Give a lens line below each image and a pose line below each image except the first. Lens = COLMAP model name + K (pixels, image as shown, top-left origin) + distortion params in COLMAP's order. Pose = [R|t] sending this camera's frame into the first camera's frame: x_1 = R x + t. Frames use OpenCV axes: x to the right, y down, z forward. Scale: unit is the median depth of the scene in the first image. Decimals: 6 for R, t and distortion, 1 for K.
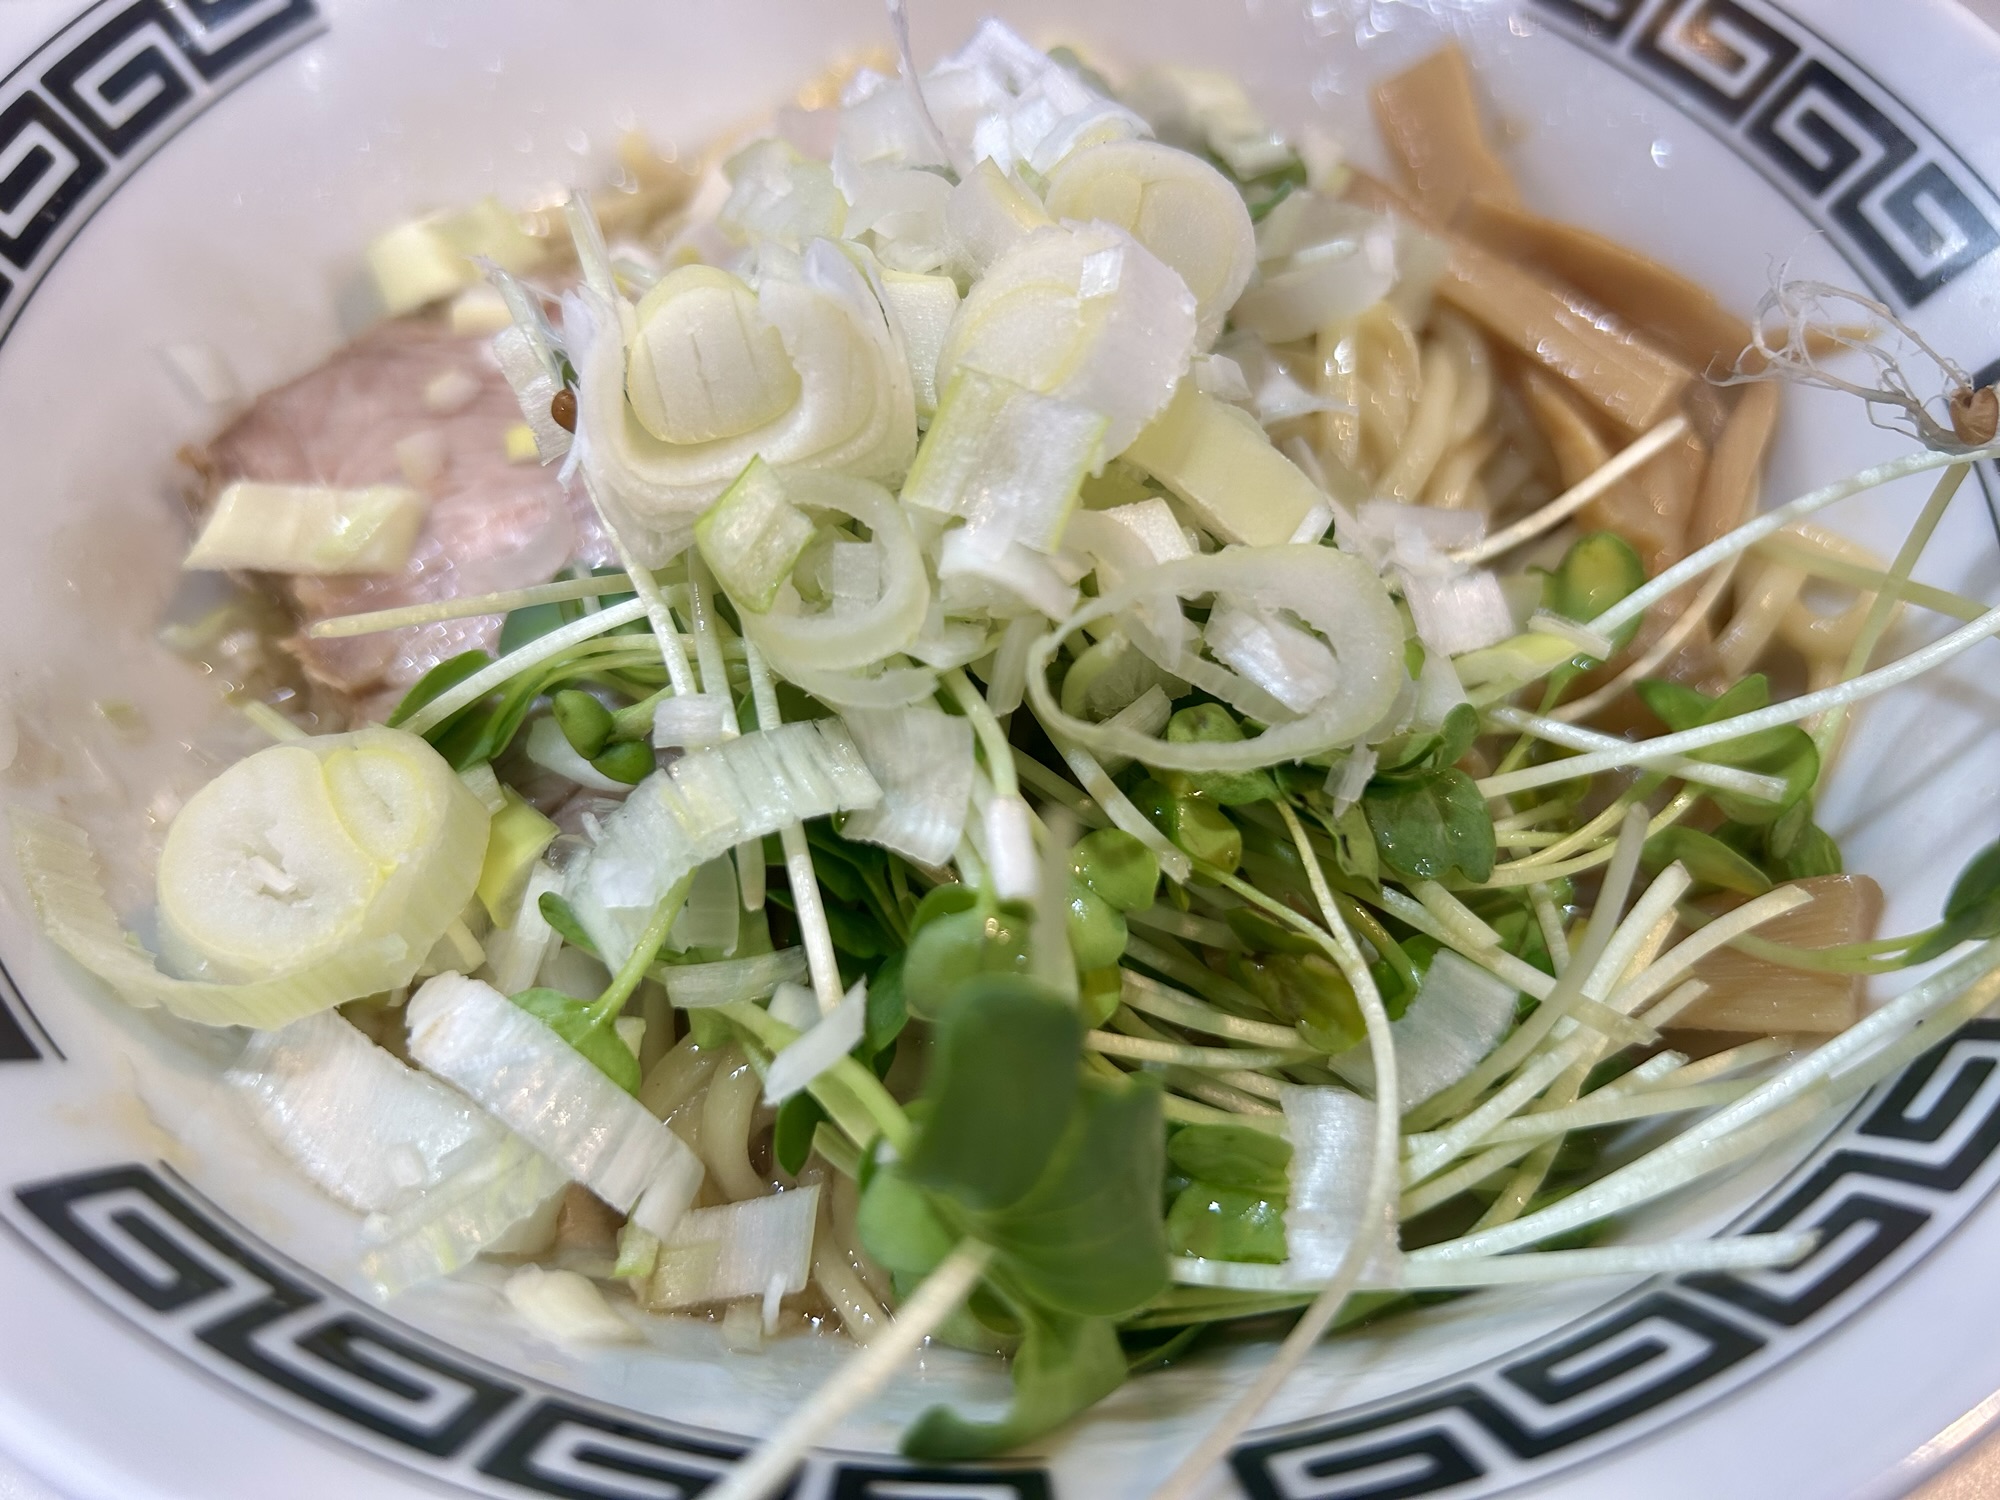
lens RADIAL K [[1563.6, 0, 998.9], [0, 1563.6, 733.5], [0, 0, 1]] dist [0.019419, -0.070201]
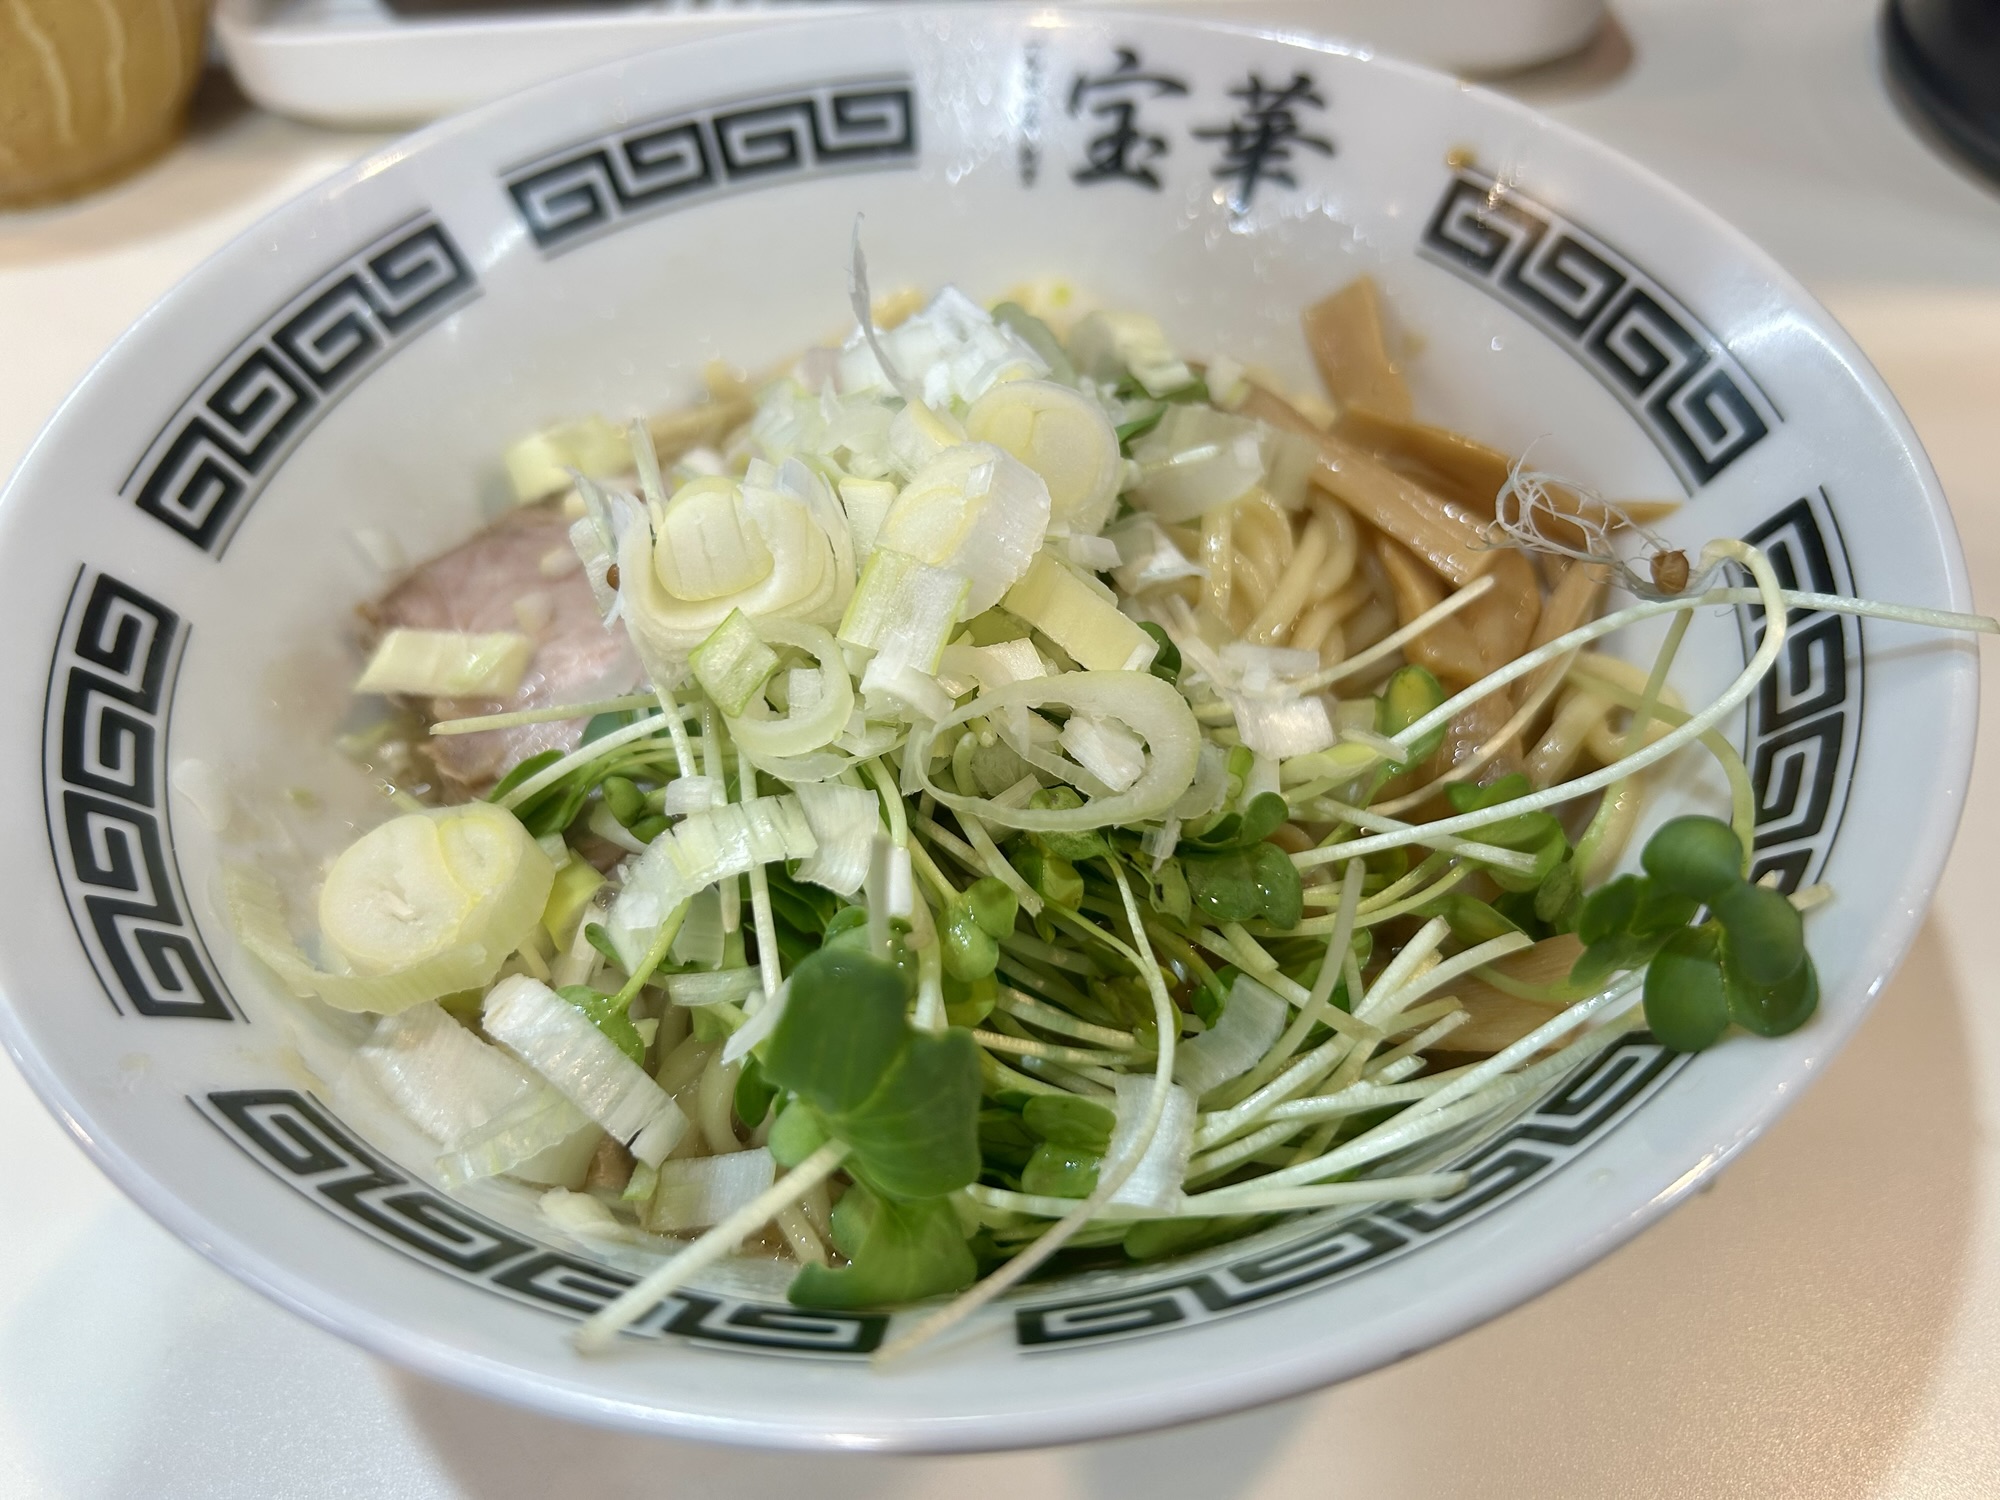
lens RADIAL K [[1563.6, 0, 1017.3], [0, 1563.6, 740.9], [0, 0, 1]] dist [0.019419, -0.070201]
pose [[0.995252, 0.004301, -0.097235, 0.218675], [-0.013298, 0.995664, -0.092067, 0.064280], [0.096417, 0.092923, 0.990994, -0.343148]]
